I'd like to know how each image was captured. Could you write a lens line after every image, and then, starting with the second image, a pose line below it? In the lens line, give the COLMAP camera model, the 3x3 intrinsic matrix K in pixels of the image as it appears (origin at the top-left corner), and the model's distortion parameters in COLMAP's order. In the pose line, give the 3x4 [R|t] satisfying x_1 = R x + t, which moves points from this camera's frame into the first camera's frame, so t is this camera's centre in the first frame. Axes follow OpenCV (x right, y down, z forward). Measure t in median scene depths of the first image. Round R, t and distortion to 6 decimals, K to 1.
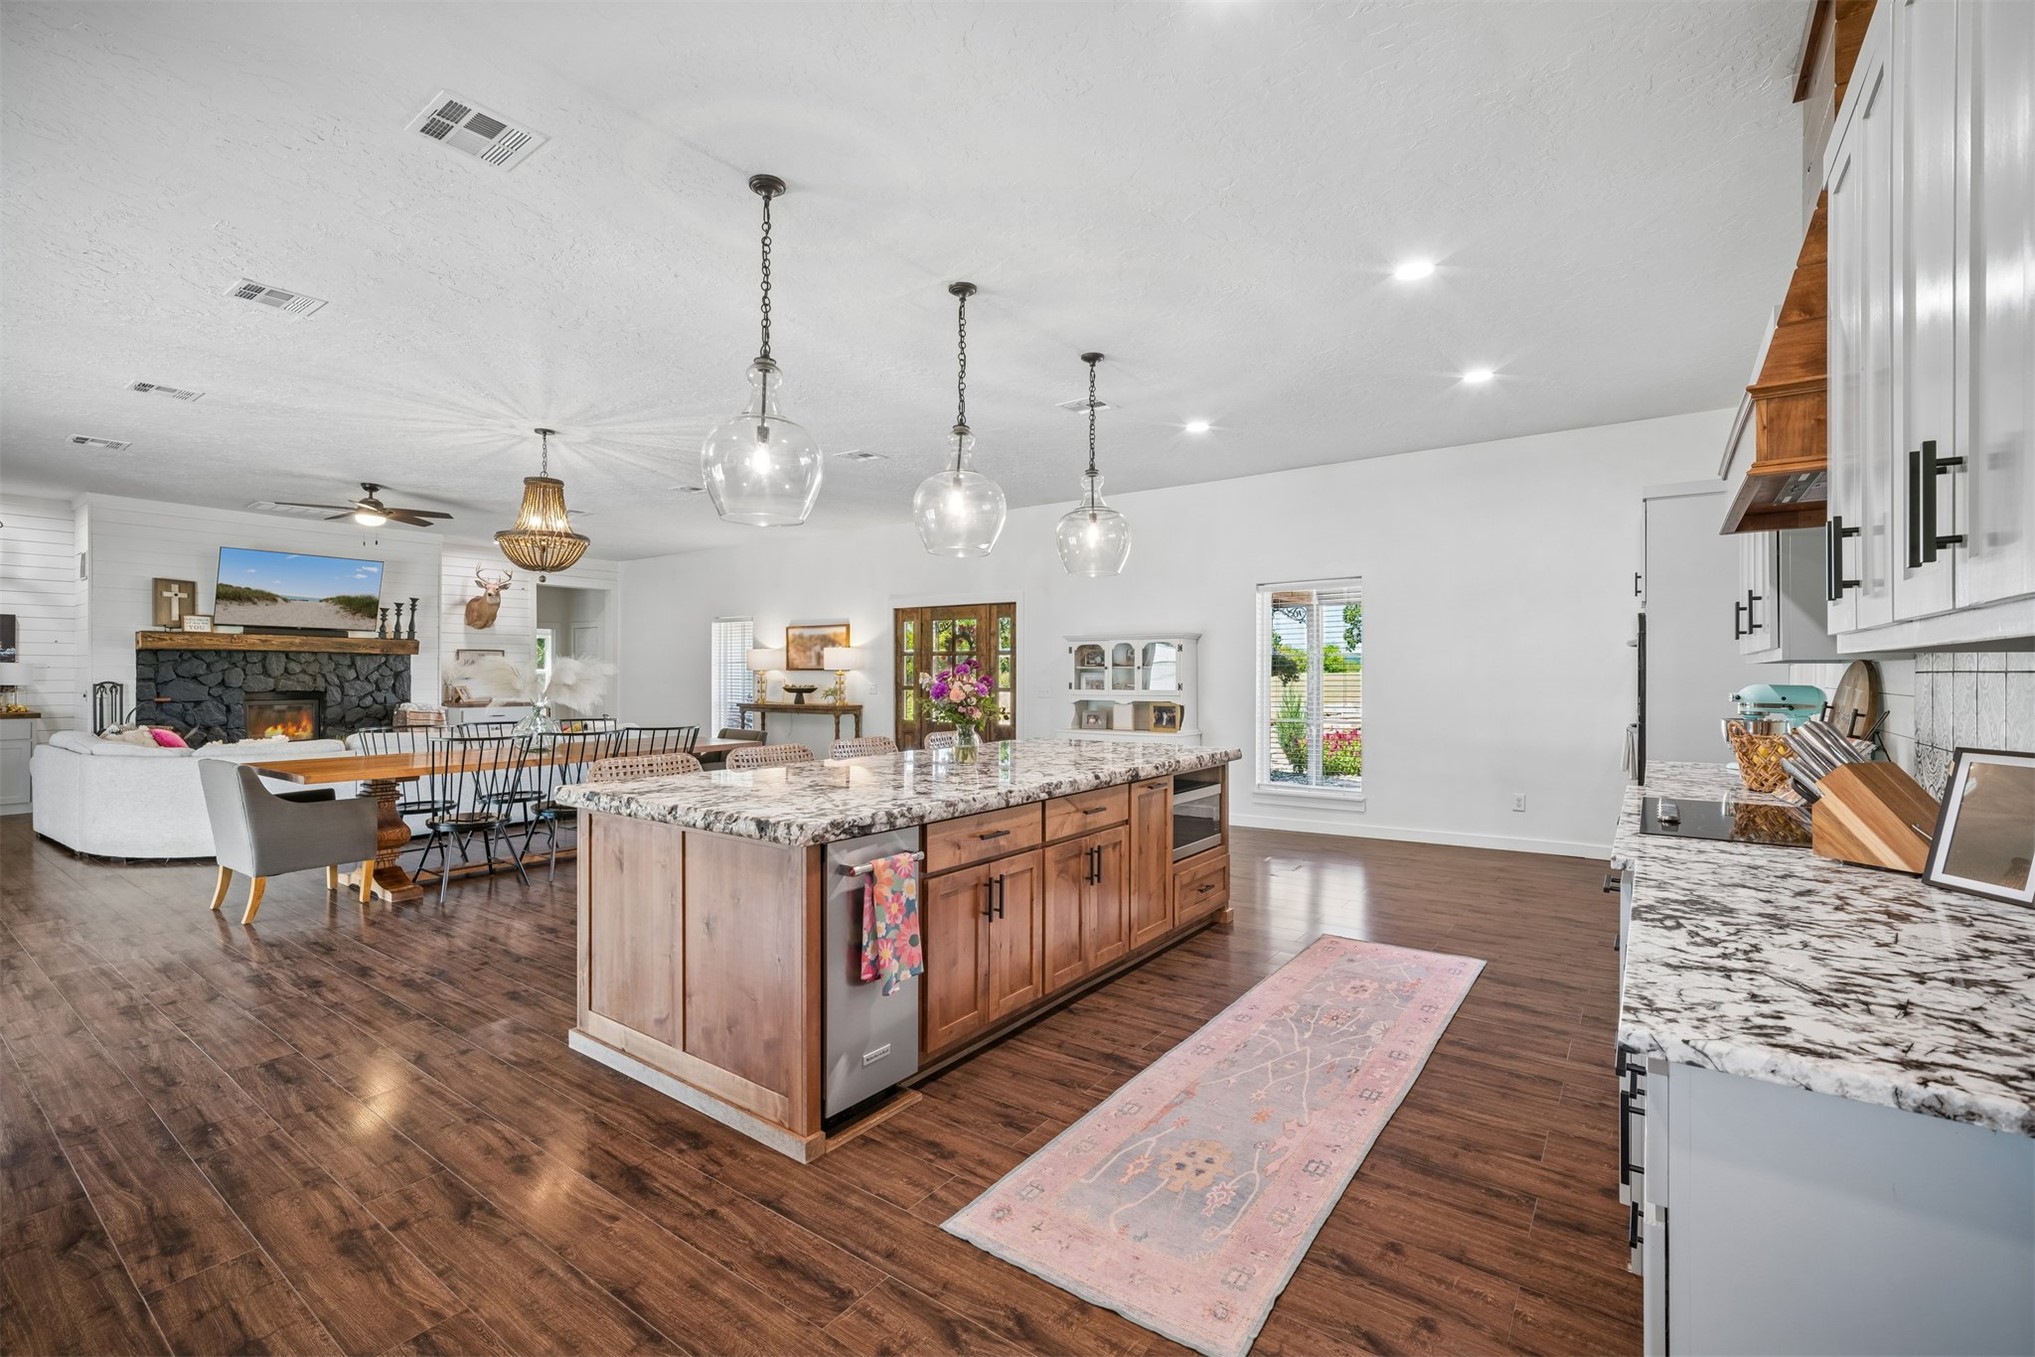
lens RADIAL K [[892.9, 0, 988.4], [0, 892.9, 686.5], [0, 0, 1]] dist [-0.008818, 0.005822]
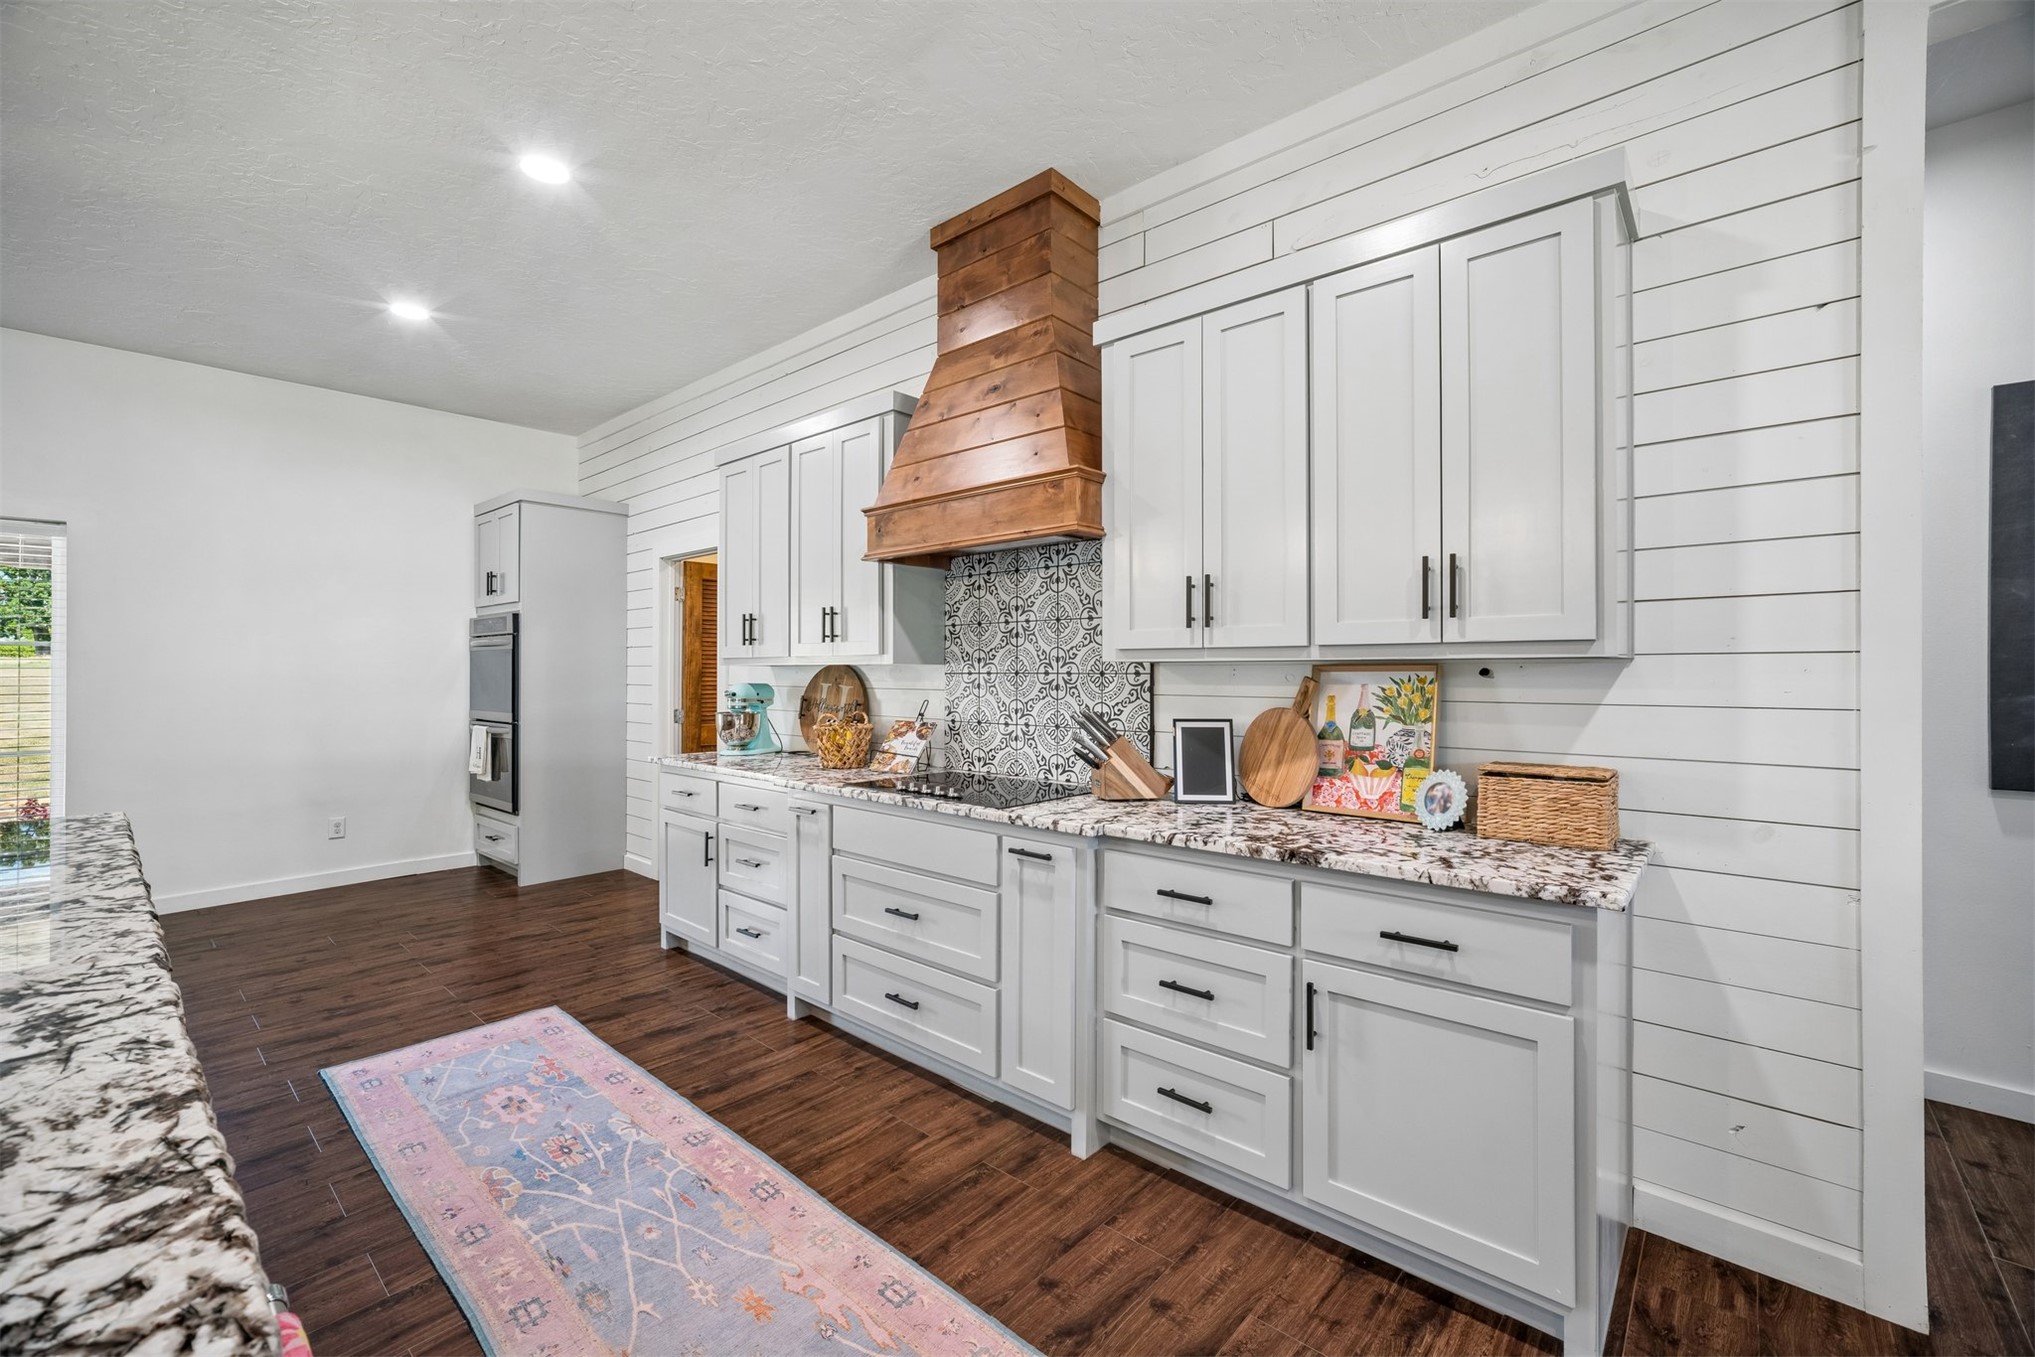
lens RADIAL K [[840.1, 0, 1026.5], [0, 840.1, 676.2], [0, 0, 1]] dist [-0.017487, 0.001530]
pose [[0.071899, -0.001332, 0.997411, -0.264765], [0.011110, 0.999938, 0.000535, -0.008839], [-0.997350, 0.011043, 0.071910, 0.594110]]
